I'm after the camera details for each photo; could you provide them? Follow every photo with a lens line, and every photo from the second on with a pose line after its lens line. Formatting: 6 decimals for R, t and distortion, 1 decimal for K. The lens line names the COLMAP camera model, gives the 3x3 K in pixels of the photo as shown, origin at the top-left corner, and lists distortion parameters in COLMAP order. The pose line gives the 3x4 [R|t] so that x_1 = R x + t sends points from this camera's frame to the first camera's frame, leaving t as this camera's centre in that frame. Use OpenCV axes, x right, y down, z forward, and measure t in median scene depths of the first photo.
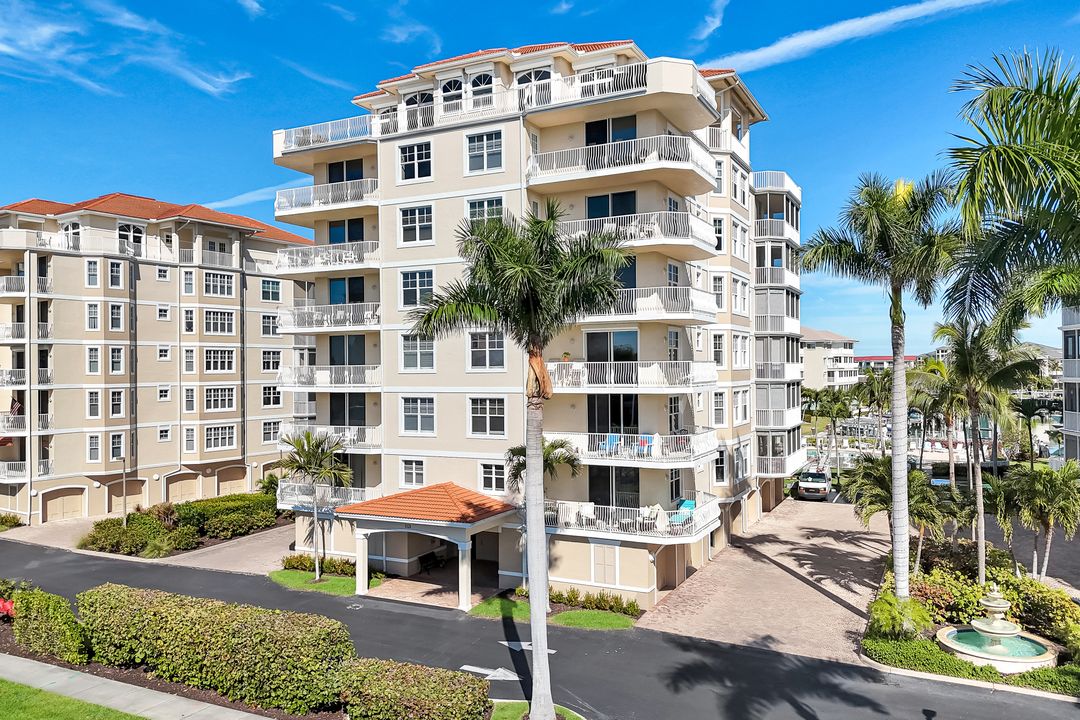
lens RADIAL K [[801.0, 0, 530.2], [0, 801.0, 354.8], [0, 0, 1]] dist [0.048537, -0.005573]
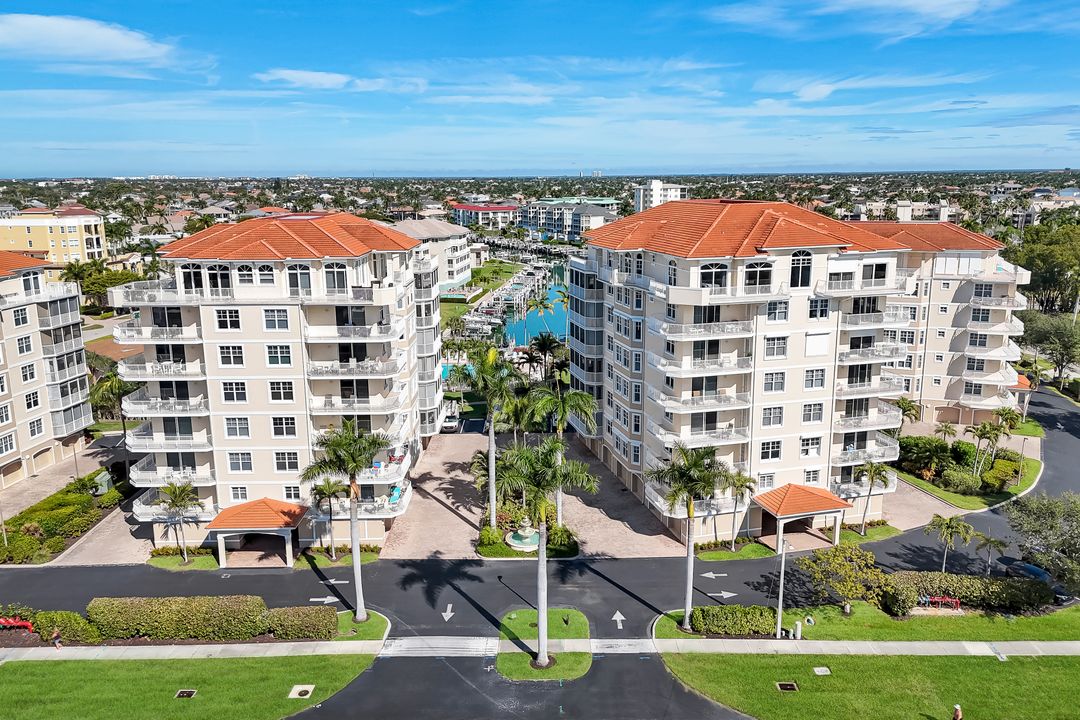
lens RADIAL K [[801.0, 0, 530.2], [0, 801.0, 354.8], [0, 0, 1]] dist [0.048537, -0.005573]
pose [[0.896330, -0.094256, 0.433253, -0.326016], [-0.005078, 0.974897, 0.222599, -0.568077], [-0.443359, -0.201722, 0.873351, -0.788109]]
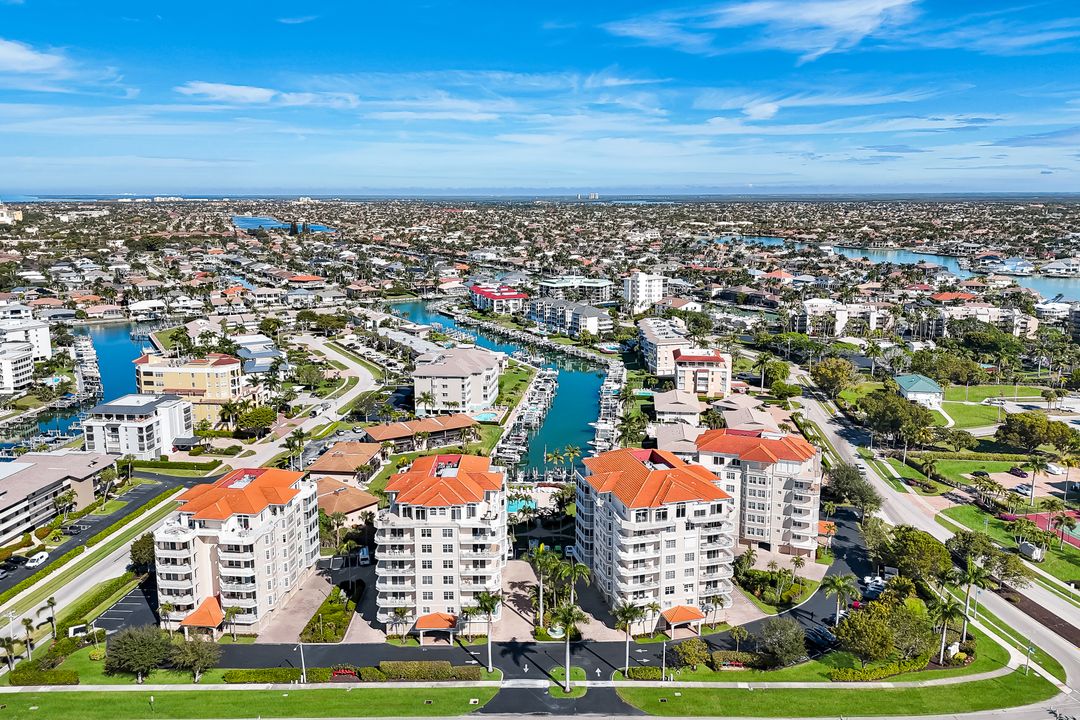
lens RADIAL K [[741.4, 0, 540.0], [0, 741.4, 360.0], [0, 0, 1]] dist [0.032128, -0.000622]
pose [[0.891900, -0.064640, 0.447588, -1.221473], [-0.016252, 0.984511, 0.174566, -1.724450], [-0.451940, -0.162970, 0.877035, -2.250852]]
